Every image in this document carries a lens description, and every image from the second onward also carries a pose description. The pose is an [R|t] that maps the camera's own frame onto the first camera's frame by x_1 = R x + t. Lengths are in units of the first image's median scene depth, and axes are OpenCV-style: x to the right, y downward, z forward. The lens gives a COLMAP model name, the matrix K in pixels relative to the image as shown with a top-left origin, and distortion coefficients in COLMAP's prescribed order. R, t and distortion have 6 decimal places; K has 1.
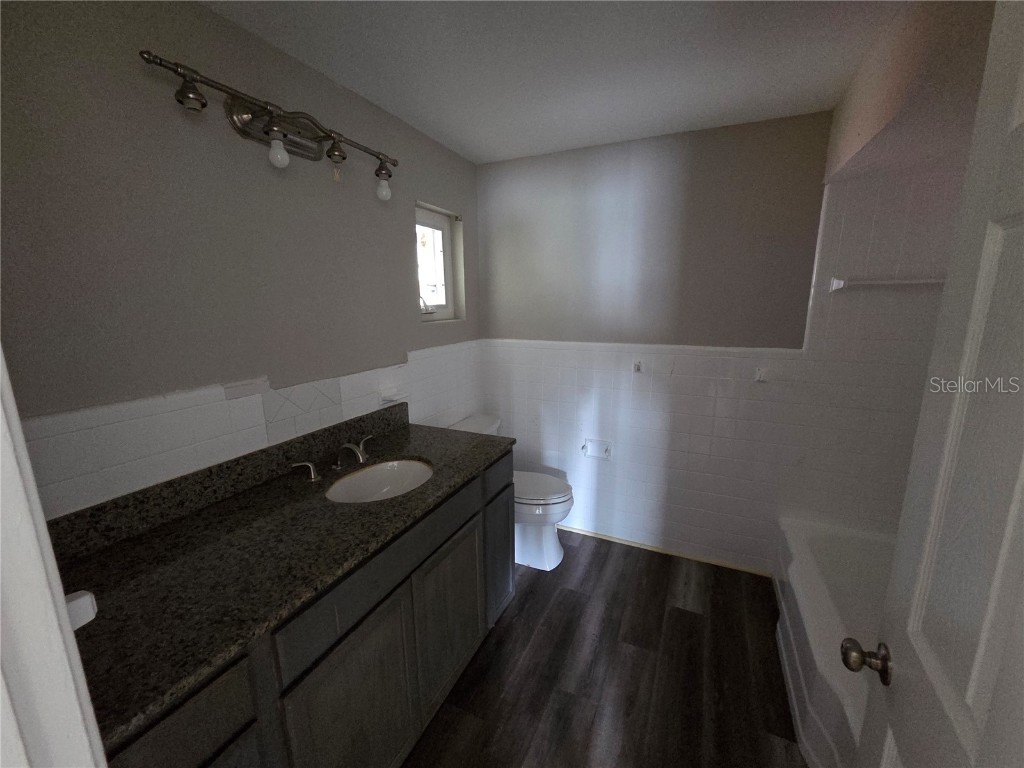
lens RADIAL K [[418.1, 0, 510.3], [0, 418.1, 383.4], [0, 0, 1]] dist [0.005001, -0.001130]
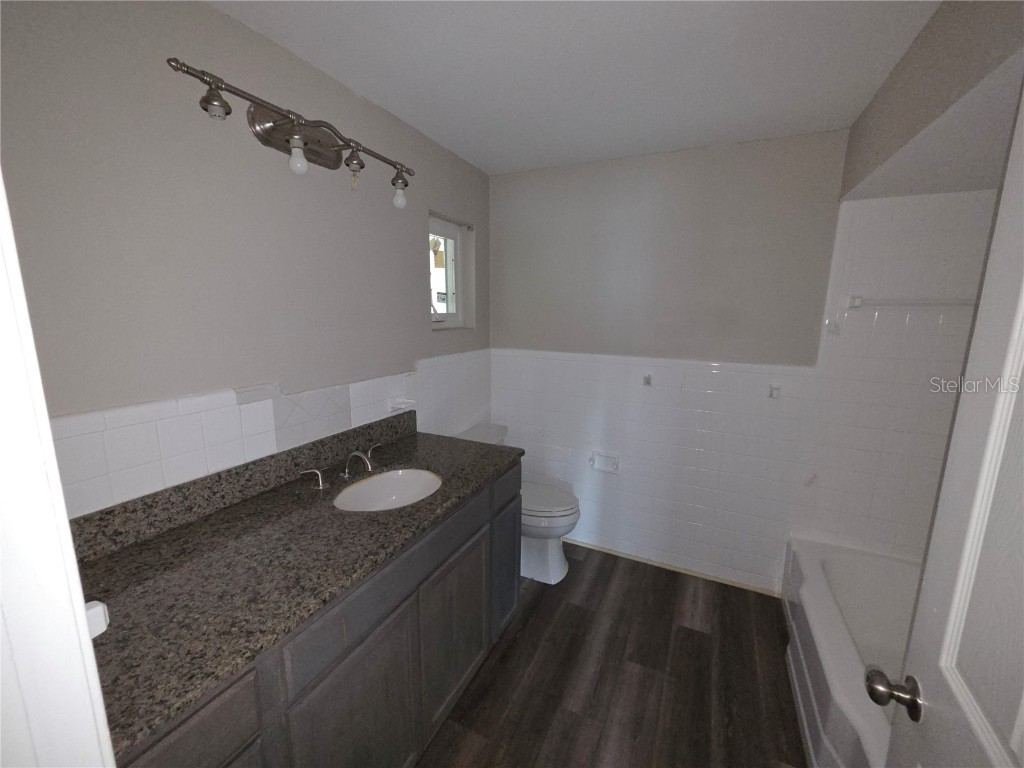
lens RADIAL K [[418.1, 0, 510.1], [0, 418.1, 382.9], [0, 0, 1]] dist [0.005001, -0.001130]
pose [[0.999687, 0.024058, -0.006842, -0.020966], [-0.024193, 0.999502, -0.020251, -0.006687], [0.006351, 0.020410, 0.999772, 0.006206]]
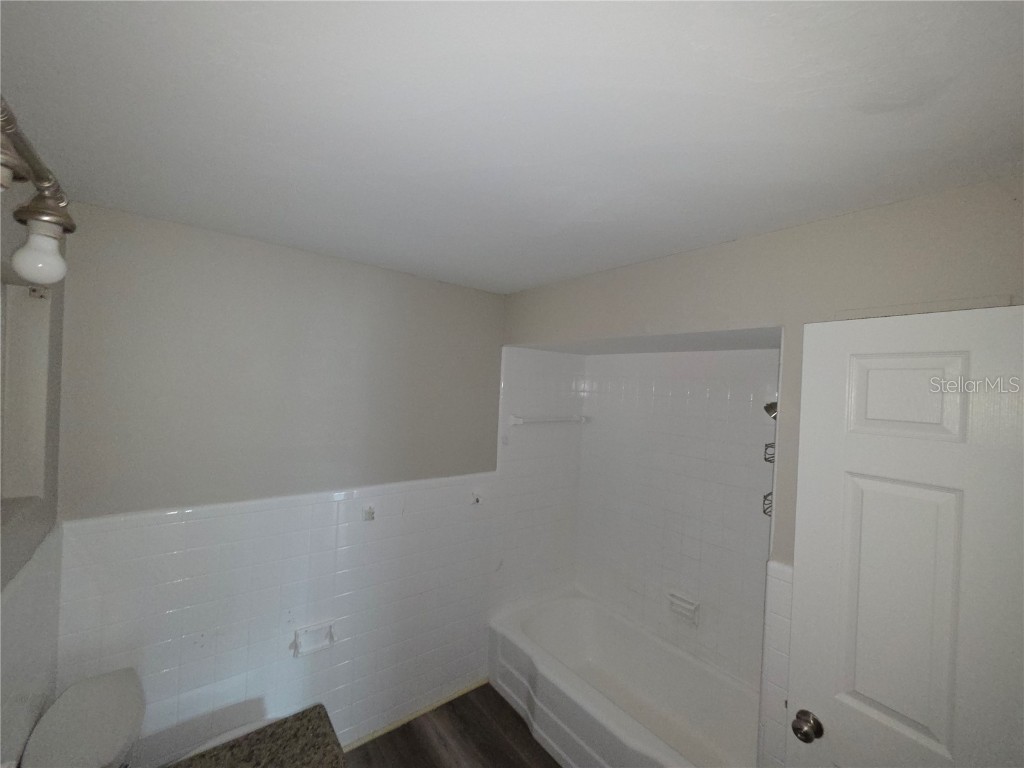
lens RADIAL K [[418.1, 0, 511.5], [0, 418.1, 384.8], [0, 0, 1]] dist [0.005001, -0.001130]
pose [[0.439216, 0.024740, 0.898041, -0.490578], [0.129778, 0.987388, -0.090674, -0.269127], [-0.888959, 0.156371, 0.430466, 0.492386]]
